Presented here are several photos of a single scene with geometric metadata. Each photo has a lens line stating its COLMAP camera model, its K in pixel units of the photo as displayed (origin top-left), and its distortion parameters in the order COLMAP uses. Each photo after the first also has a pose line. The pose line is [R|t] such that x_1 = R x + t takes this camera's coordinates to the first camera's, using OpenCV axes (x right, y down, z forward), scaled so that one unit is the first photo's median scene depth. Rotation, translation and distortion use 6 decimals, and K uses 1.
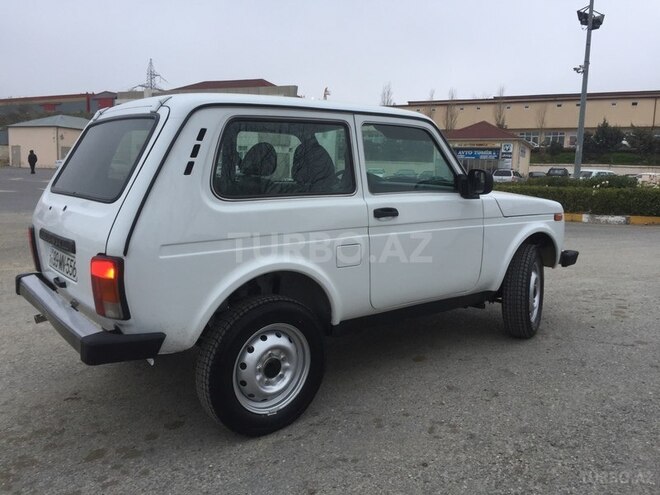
lens RADIAL K [[550.3, 0, 331.4], [0, 550.3, 247.1], [0, 0, 1]] dist [0.069750, -0.069444]
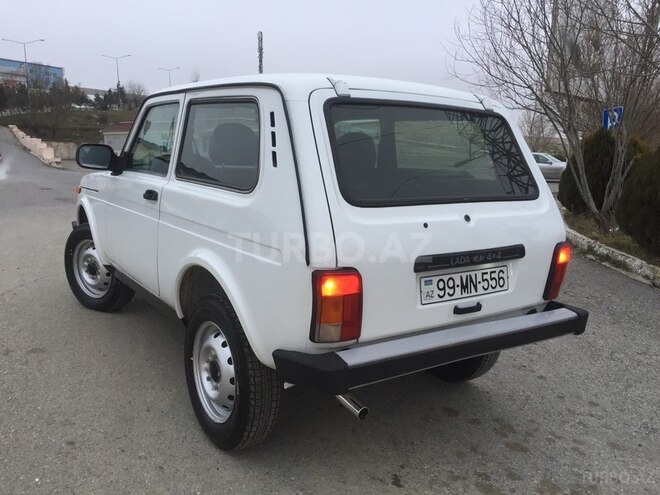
lens RADIAL K [[550.3, 0, 331.4], [0, 550.3, 247.1], [0, 0, 1]] dist [0.069750, -0.069444]
pose [[0.051186, -0.153793, 0.986776, -1.337092], [0.116478, 0.982248, 0.147045, -0.160447], [-0.991873, 0.107411, 0.068191, 1.195611]]
